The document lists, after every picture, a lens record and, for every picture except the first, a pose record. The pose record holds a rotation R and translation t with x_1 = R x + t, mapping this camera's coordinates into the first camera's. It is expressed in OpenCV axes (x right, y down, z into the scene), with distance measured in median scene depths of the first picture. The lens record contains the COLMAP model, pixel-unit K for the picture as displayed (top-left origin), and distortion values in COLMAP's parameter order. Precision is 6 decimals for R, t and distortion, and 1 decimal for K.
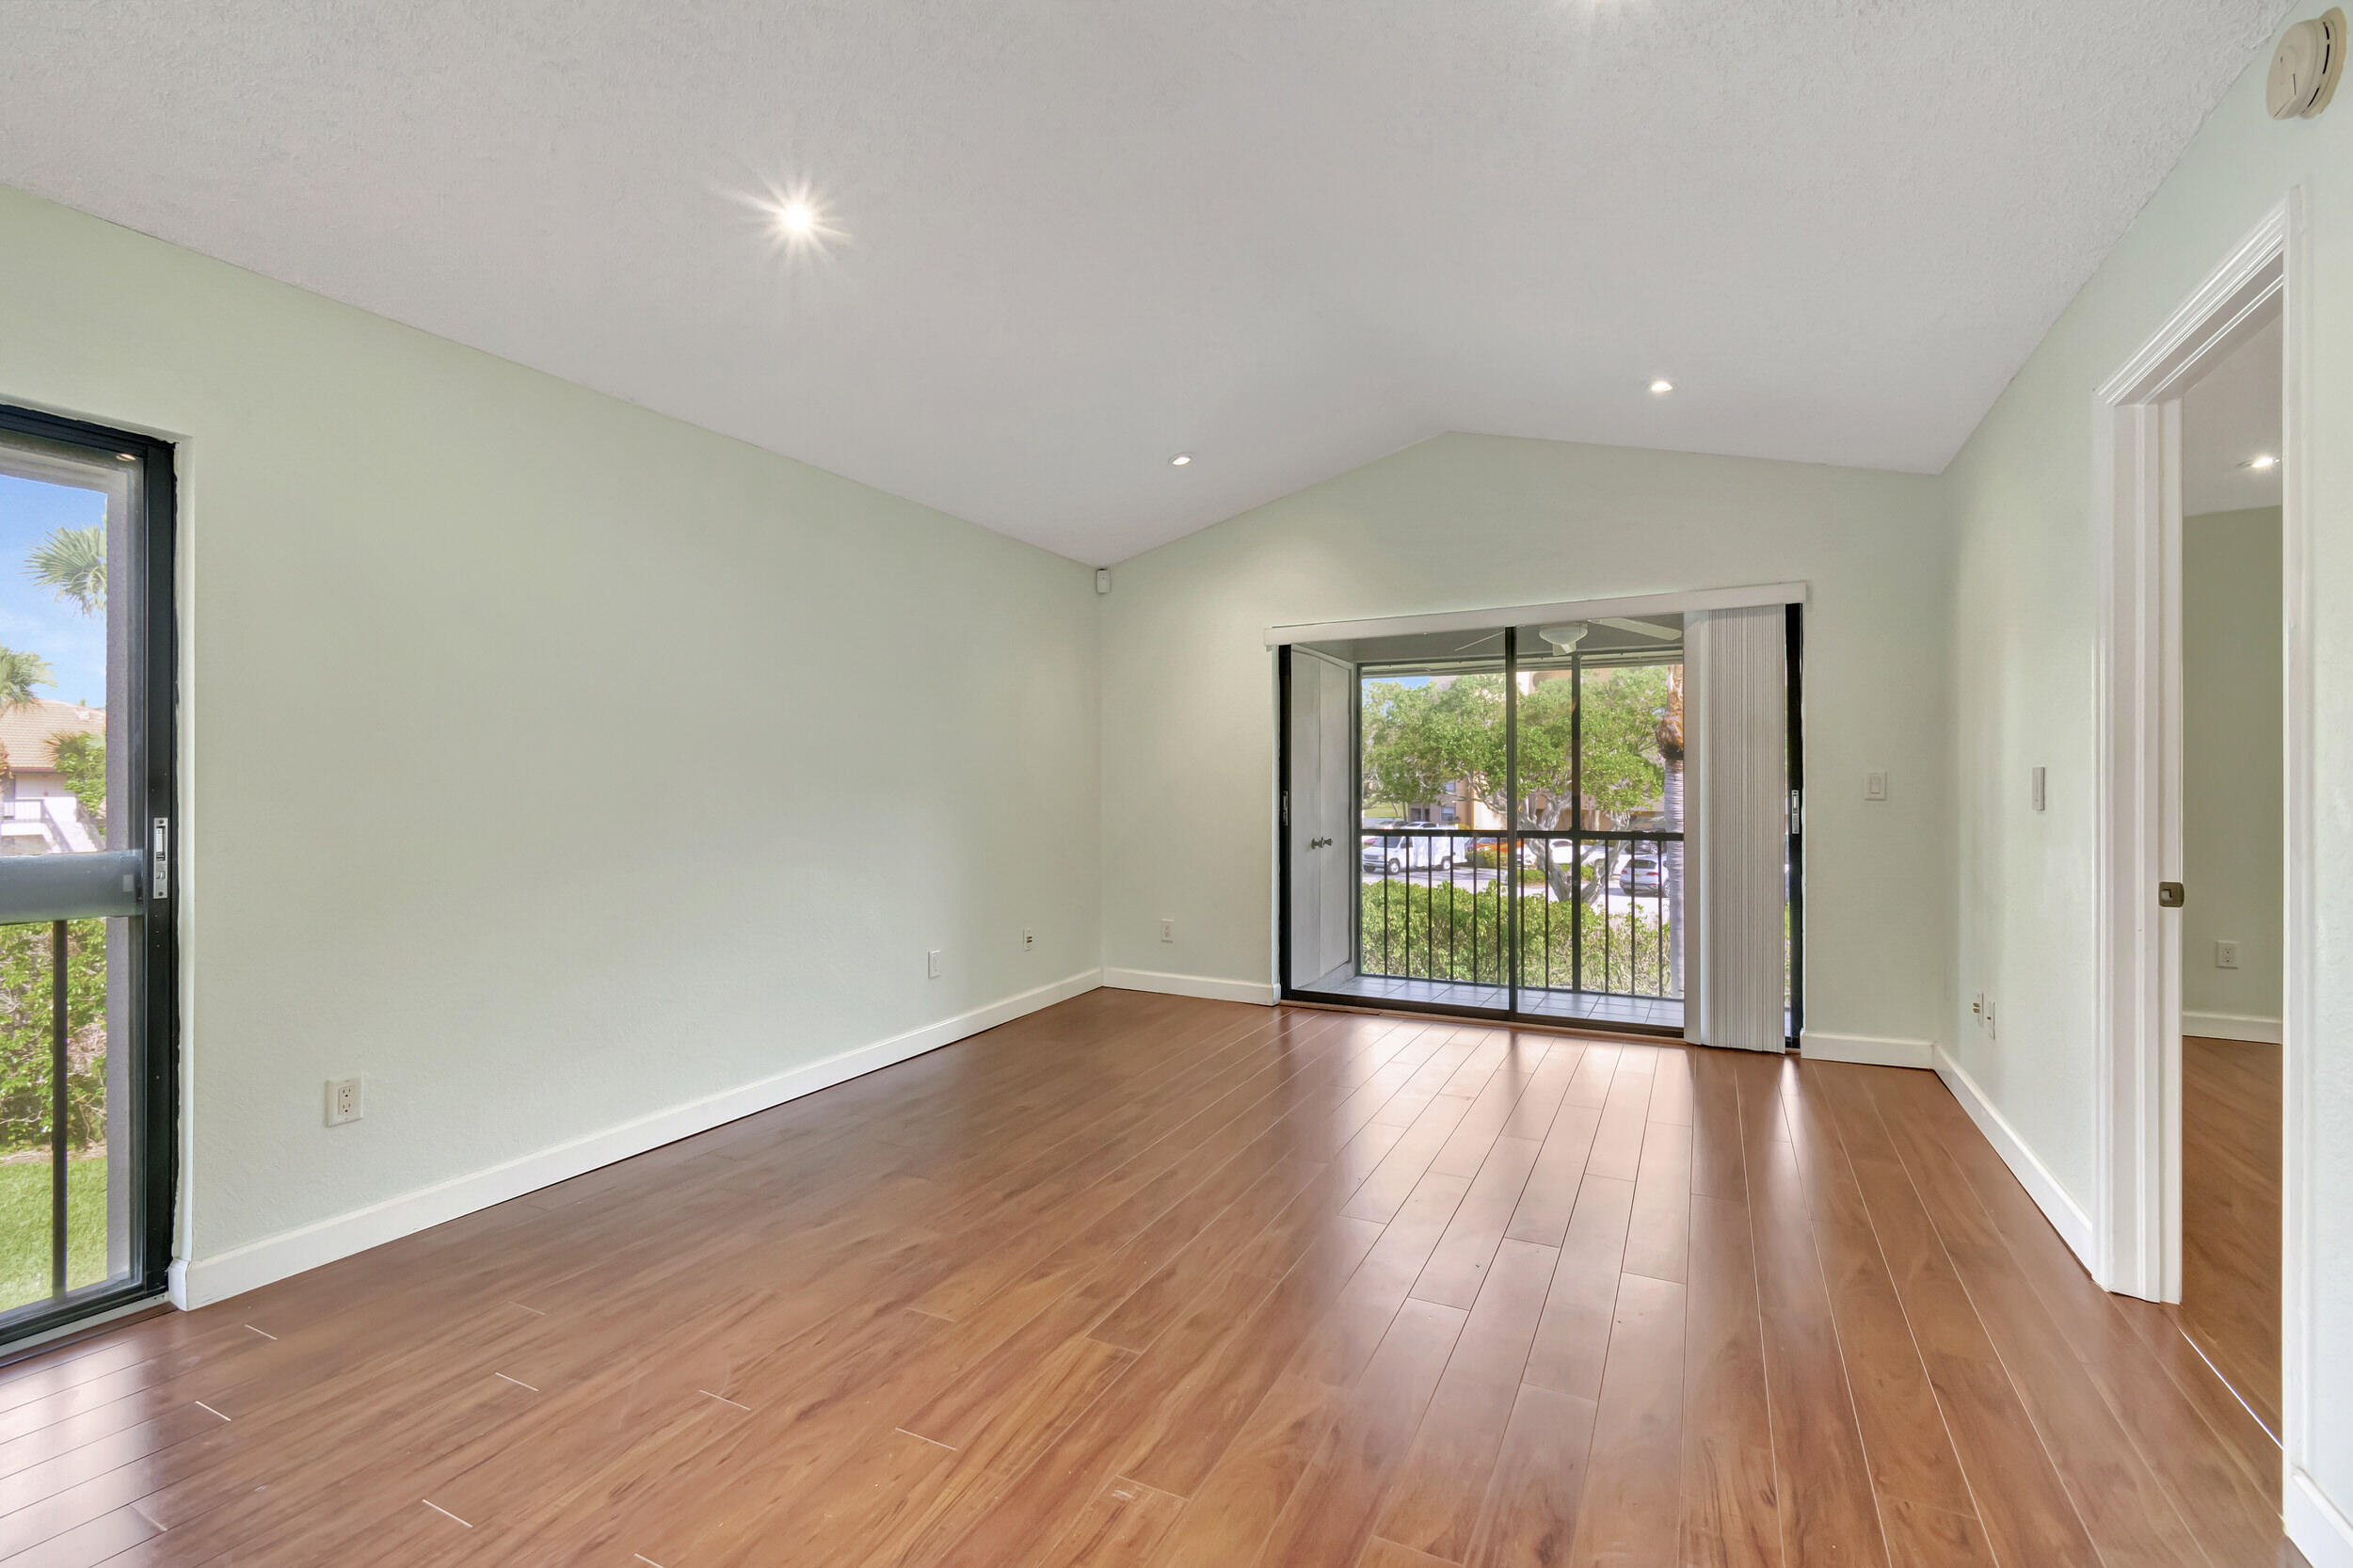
lens RADIAL K [[1040.0, 0, 1181.0], [0, 1040.0, 794.5], [0, 0, 1]] dist [-0.001867, -0.000094]
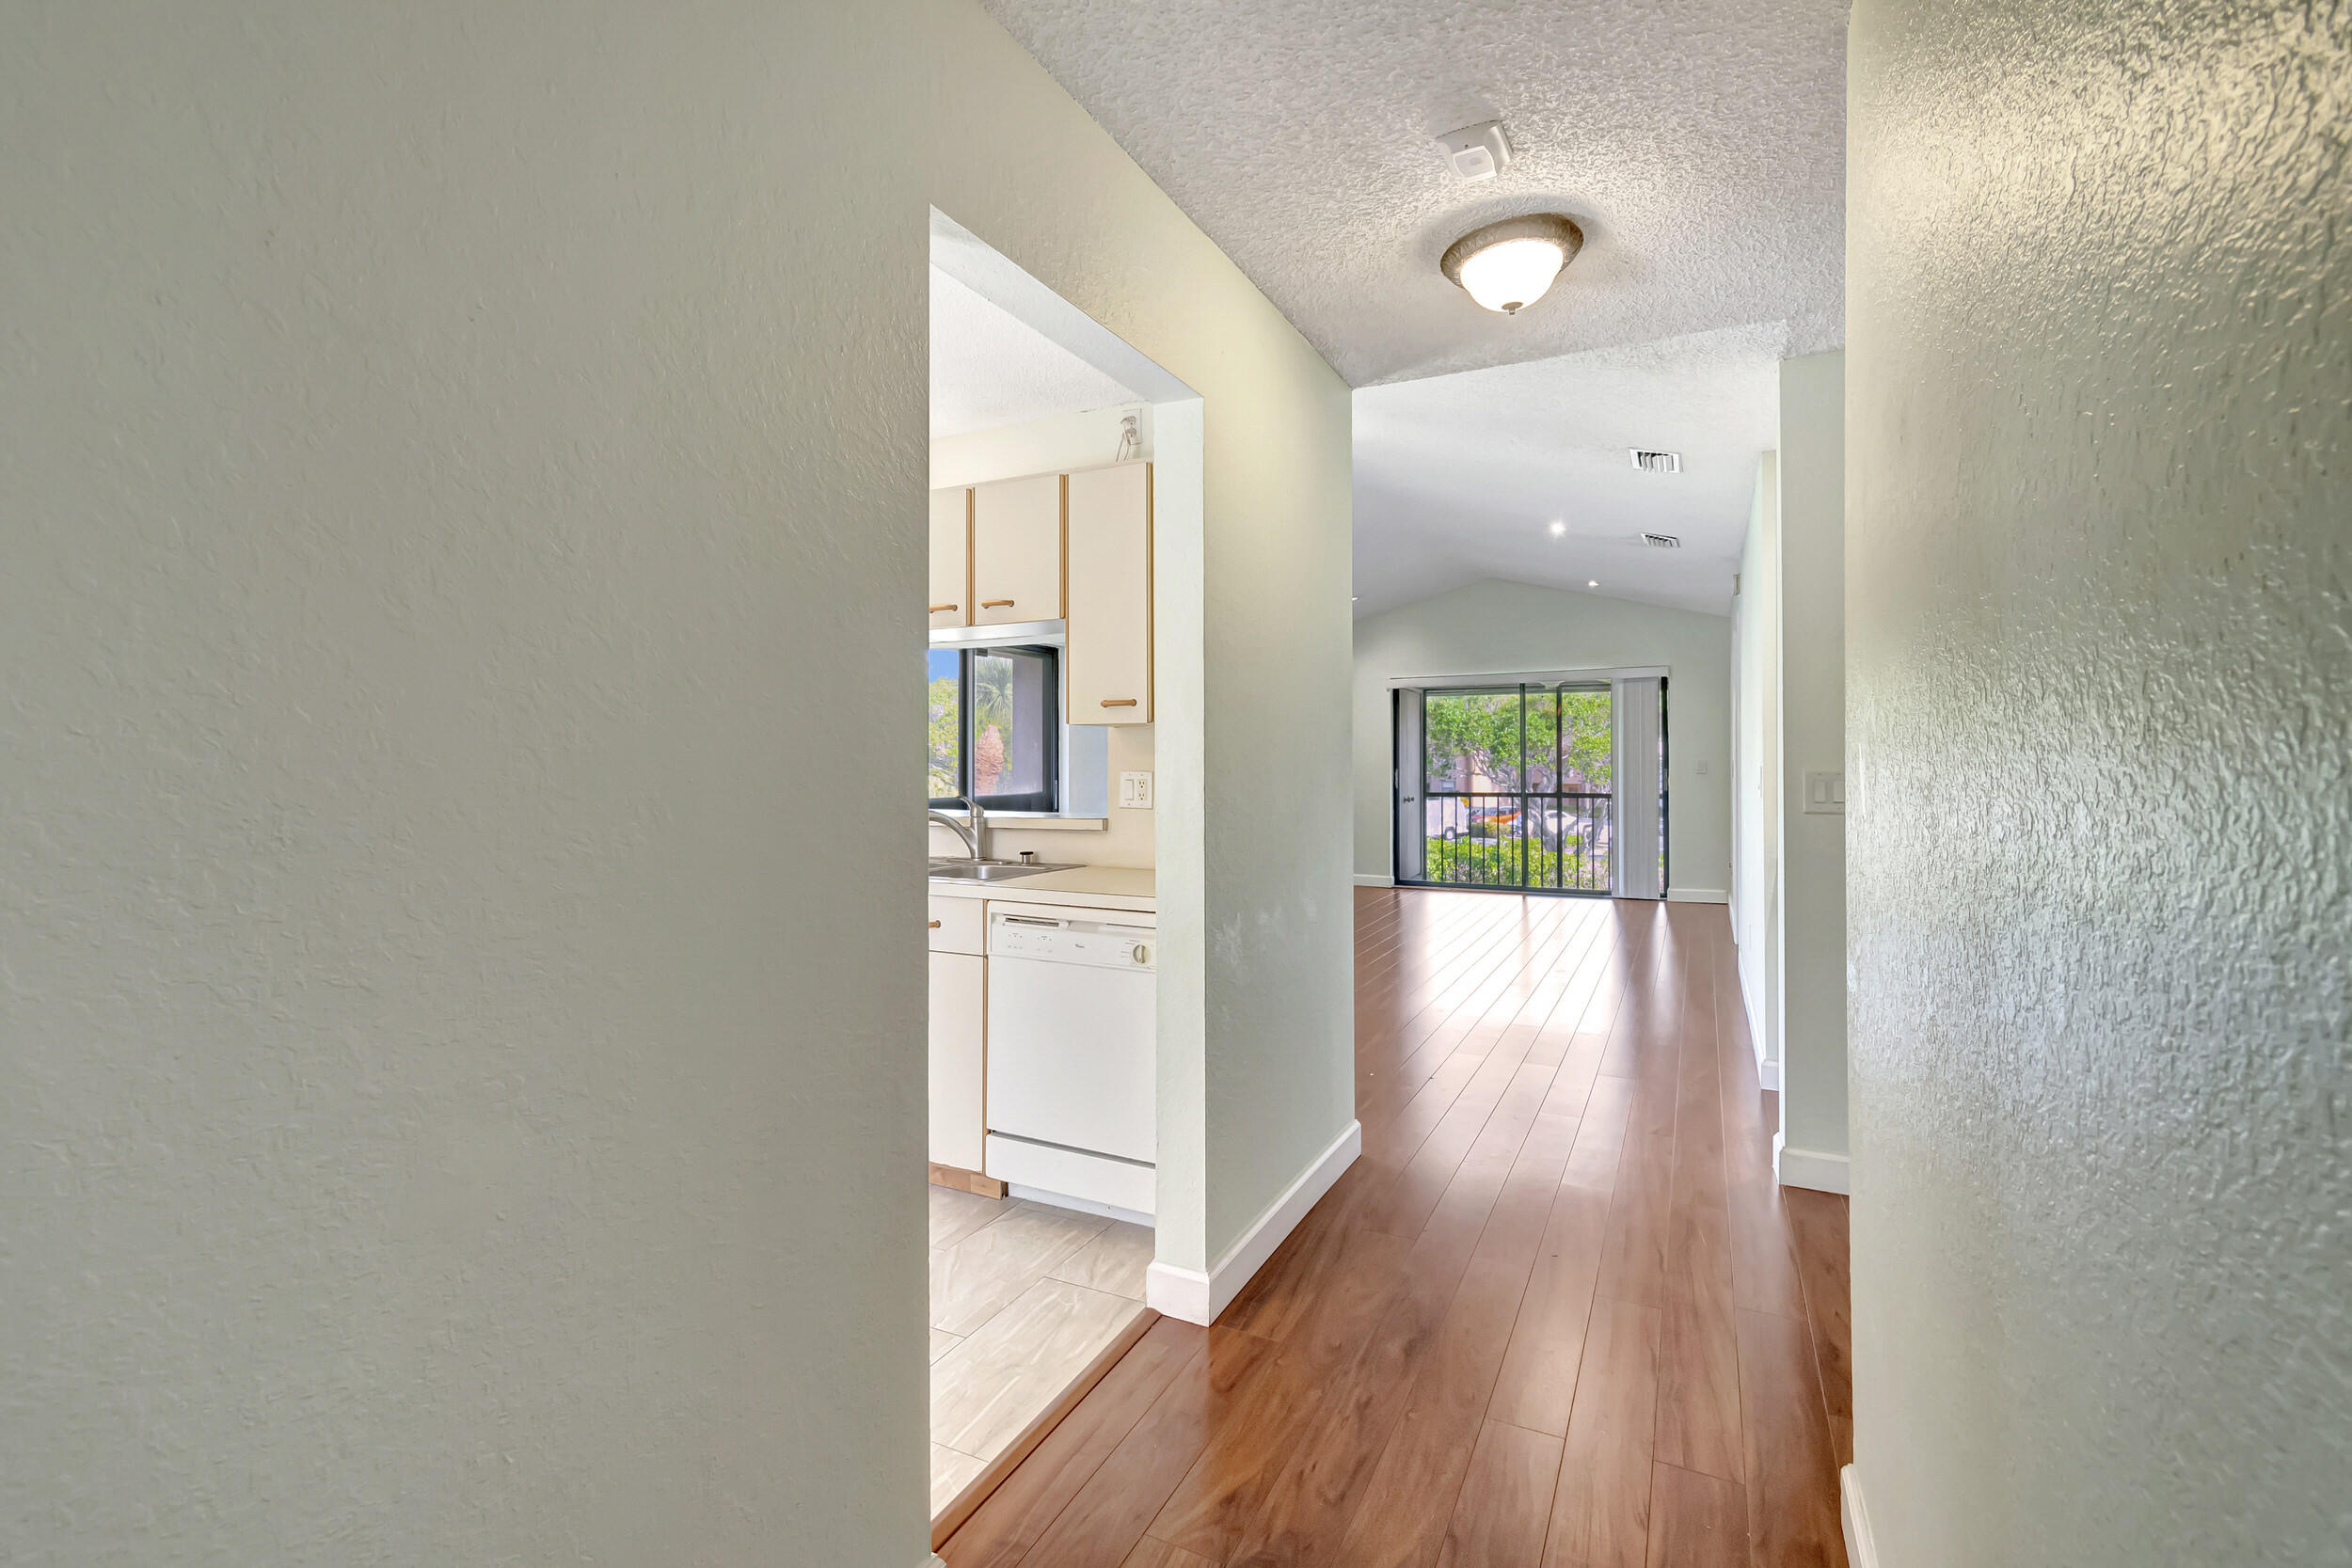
lens RADIAL K [[1039.5, 0, 1172.4], [0, 1039.5, 758.5], [0, 0, 1]] dist [-0.001867, -0.000094]
pose [[0.999994, -0.000459, -0.003303, -0.285285], [0.000424, 0.999944, -0.010563, -0.002901], [0.003307, 0.010561, 0.999939, -0.812587]]
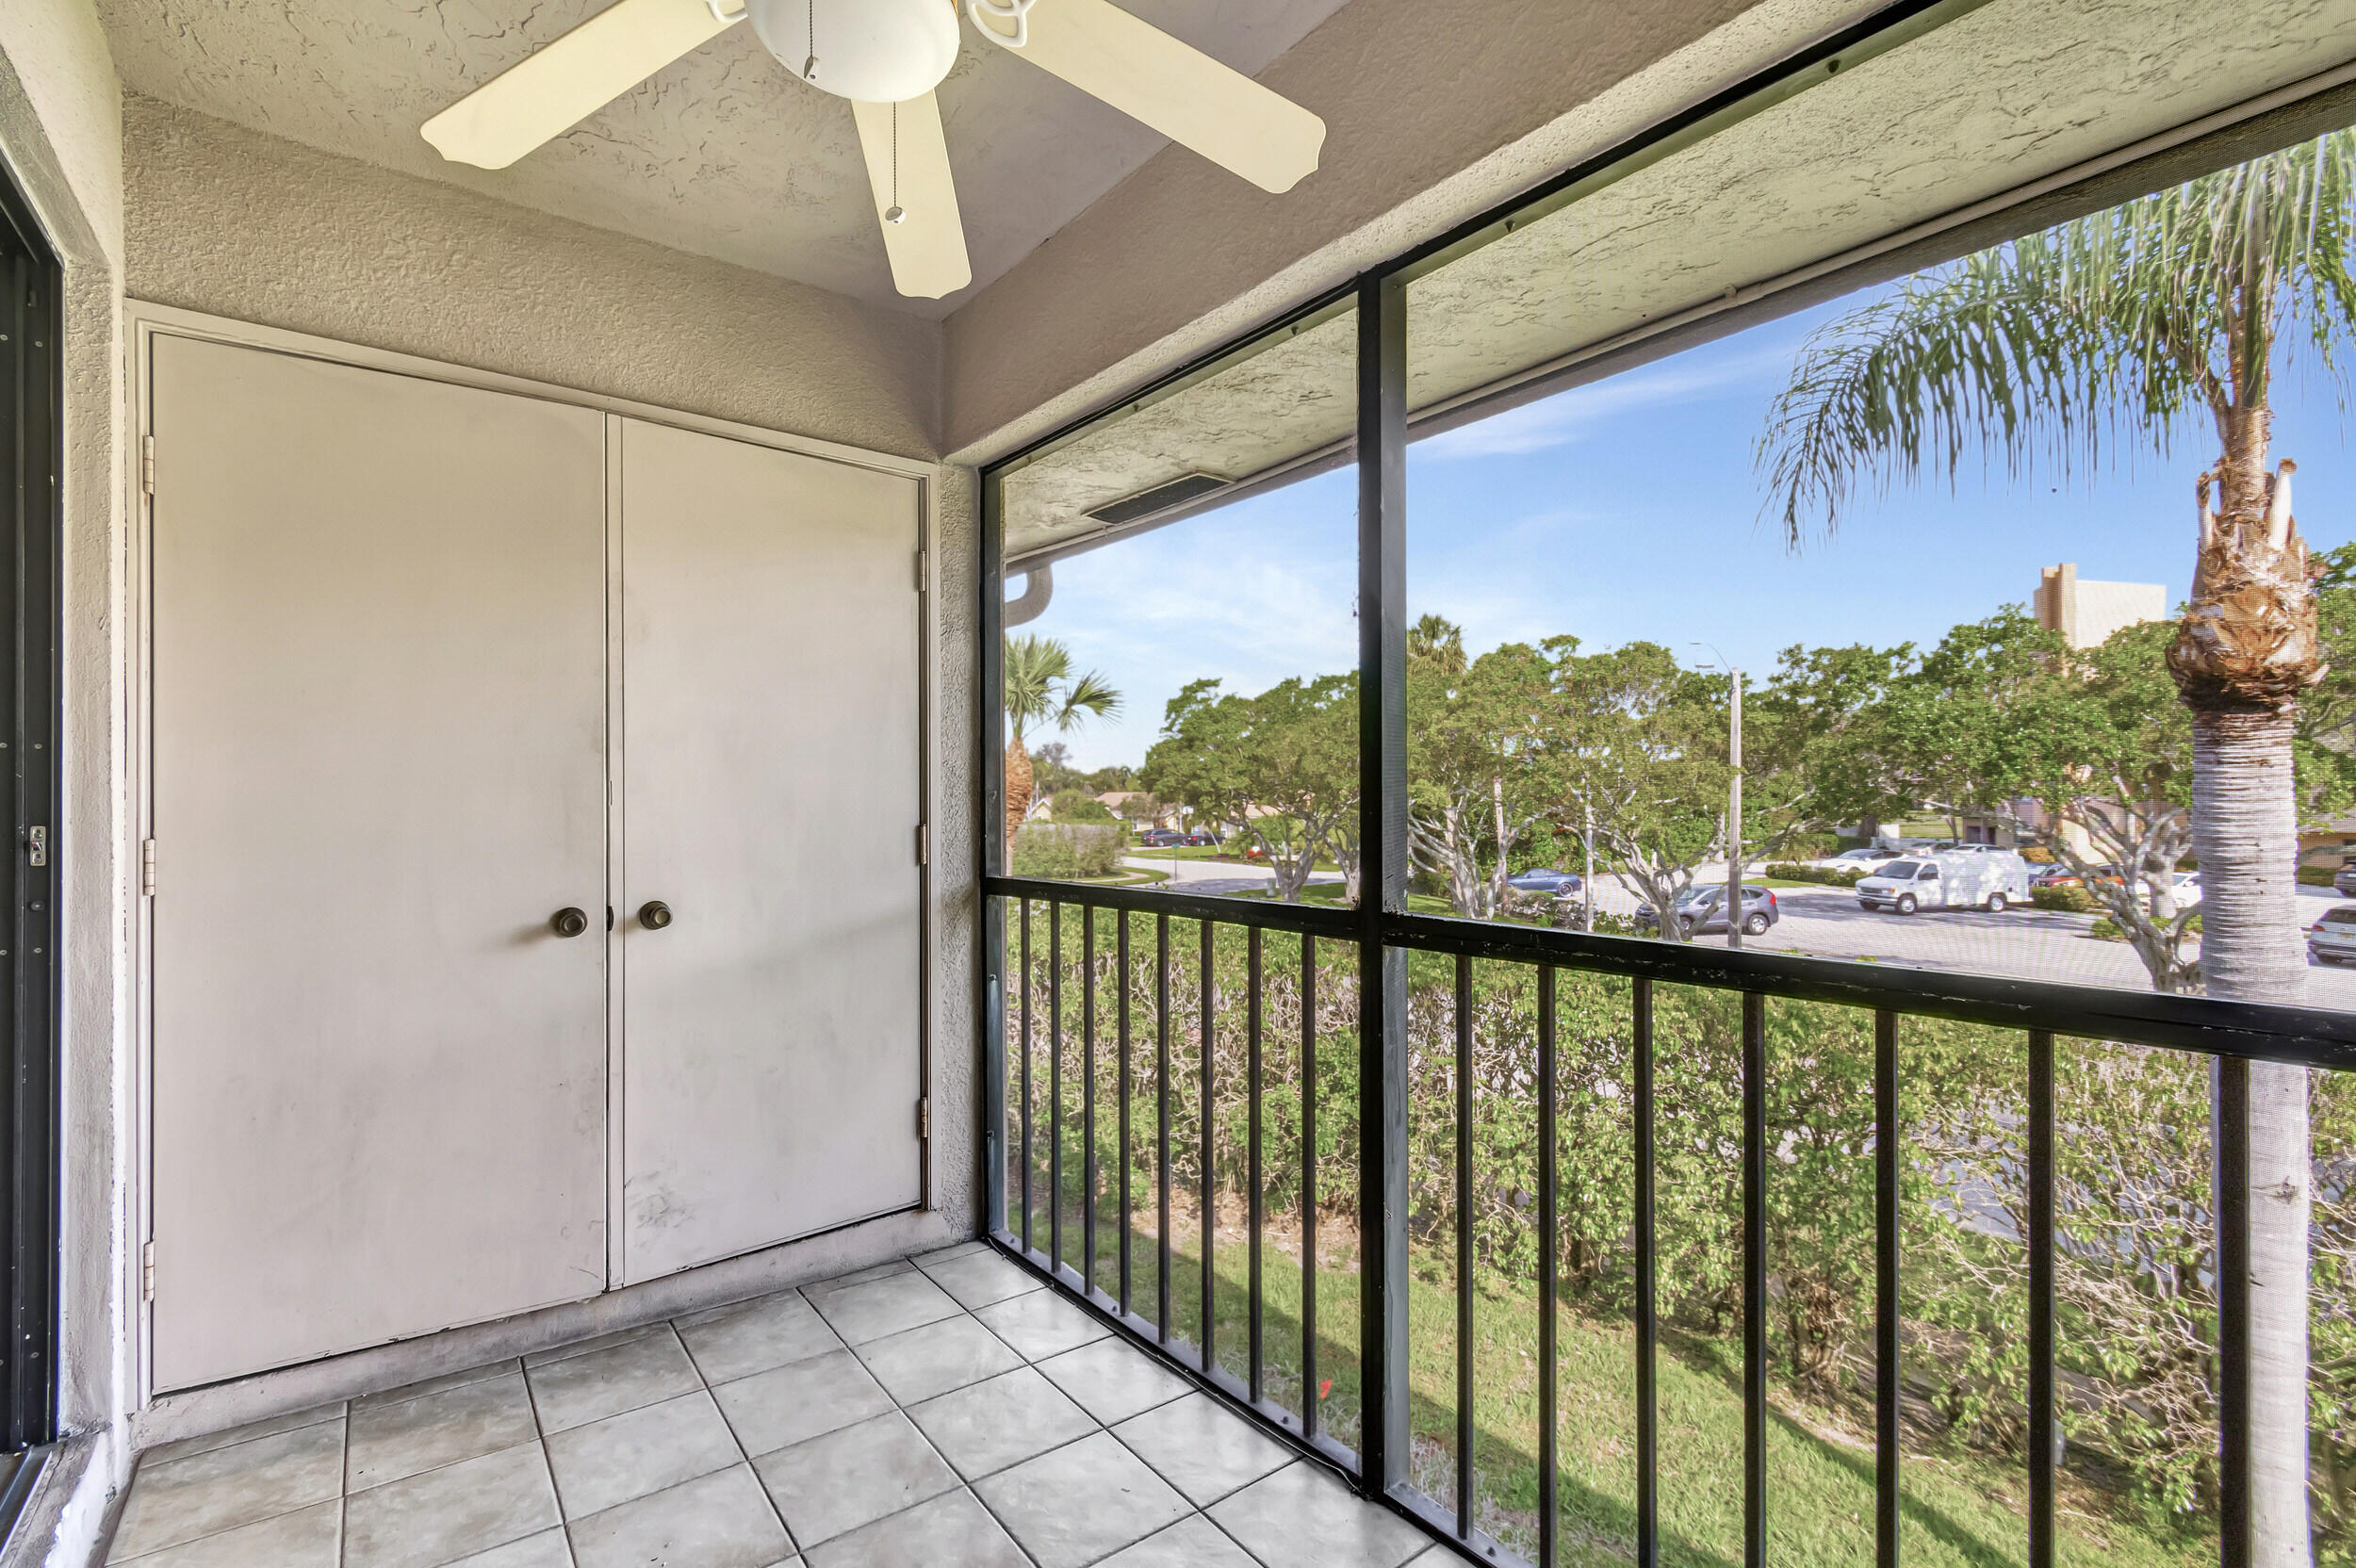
lens RADIAL K [[1041.3, 0, 1173.6], [0, 1041.3, 794.9], [0, 0, 1]] dist [-0.001867, -0.000094]
pose [[0.901233, 0.001308, -0.433333, 0.266240], [-0.005657, 0.999946, -0.008746, 0.006963], [0.433298, 0.010334, 0.901192, 0.422084]]
